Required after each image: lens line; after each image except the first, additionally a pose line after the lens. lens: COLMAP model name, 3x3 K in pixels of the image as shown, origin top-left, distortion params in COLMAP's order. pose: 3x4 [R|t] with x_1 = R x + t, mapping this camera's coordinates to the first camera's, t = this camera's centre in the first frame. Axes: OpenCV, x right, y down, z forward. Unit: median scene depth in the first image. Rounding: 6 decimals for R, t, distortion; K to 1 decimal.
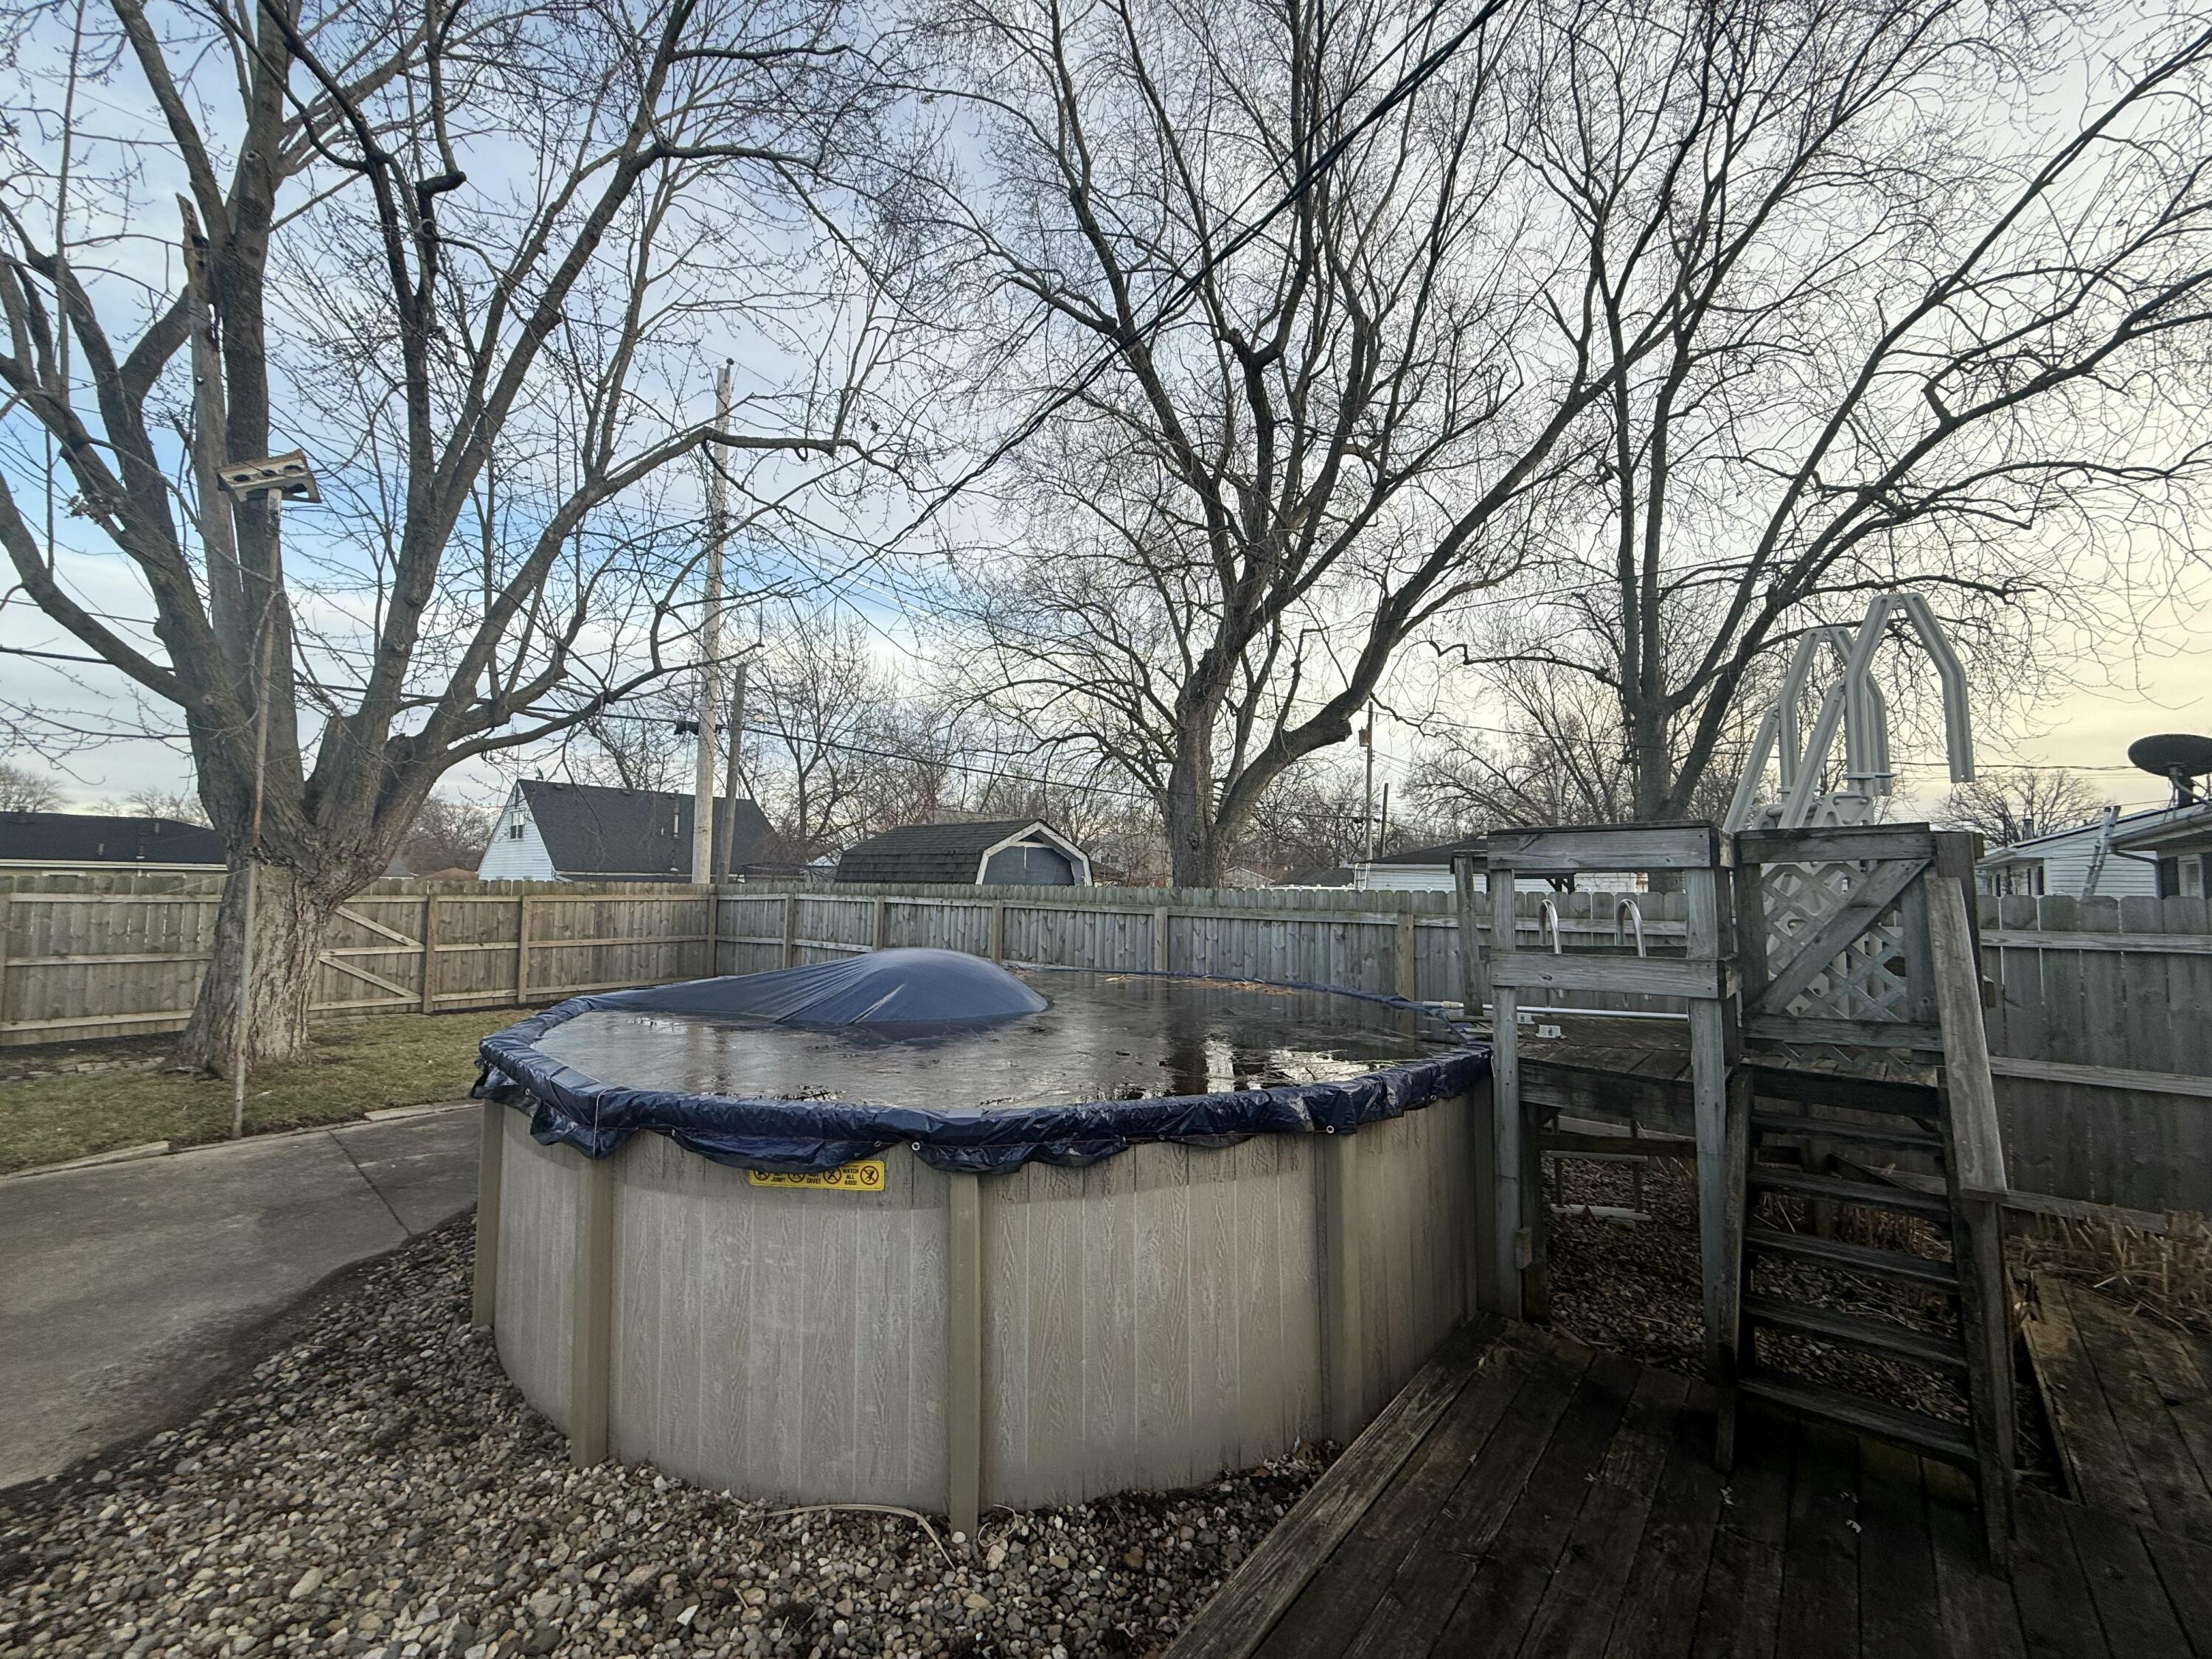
lens RADIAL K [[877.8, 0, 1106.8], [0, 877.8, 833.9], [0, 0, 1]] dist [-0.000212, 0.000468]
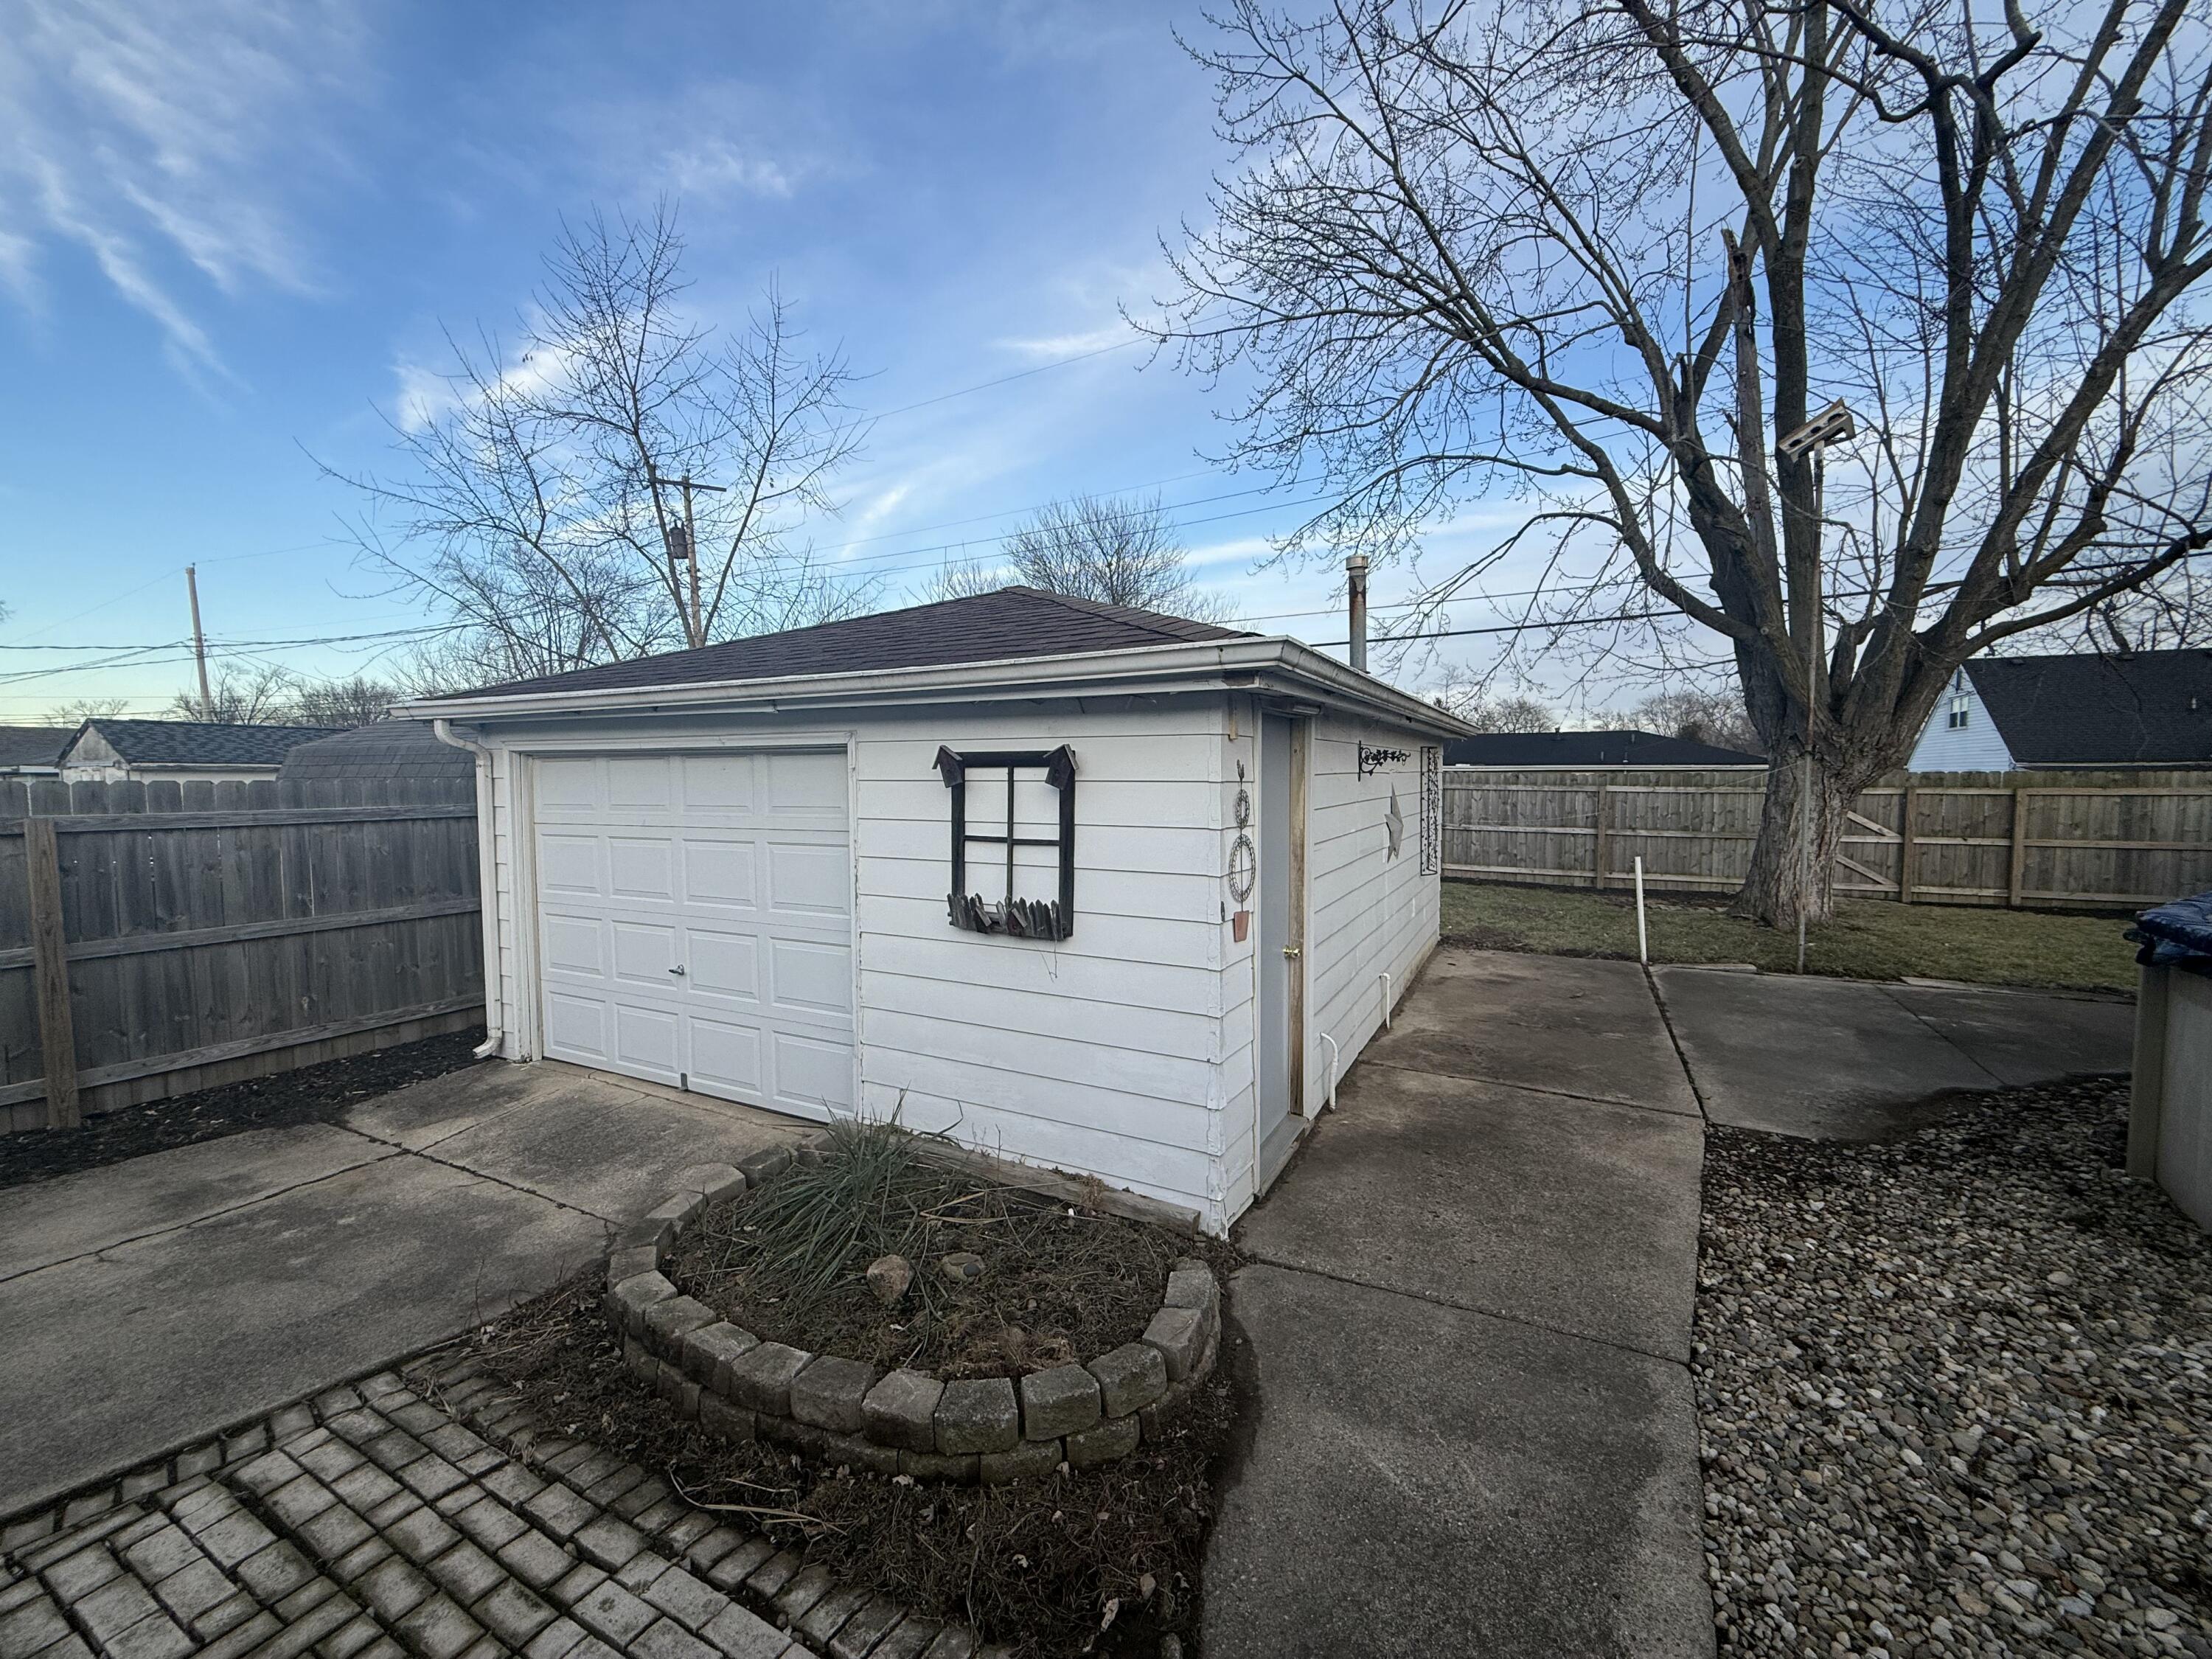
lens RADIAL K [[877.8, 0, 1106.8], [0, 877.8, 833.9], [0, 0, 1]] dist [-0.000212, 0.000468]
pose [[0.222647, 0.048947, -0.973670, 0.015709], [0.065300, 0.995747, 0.064989, -0.004327], [0.972710, -0.078050, 0.218504, -0.217421]]
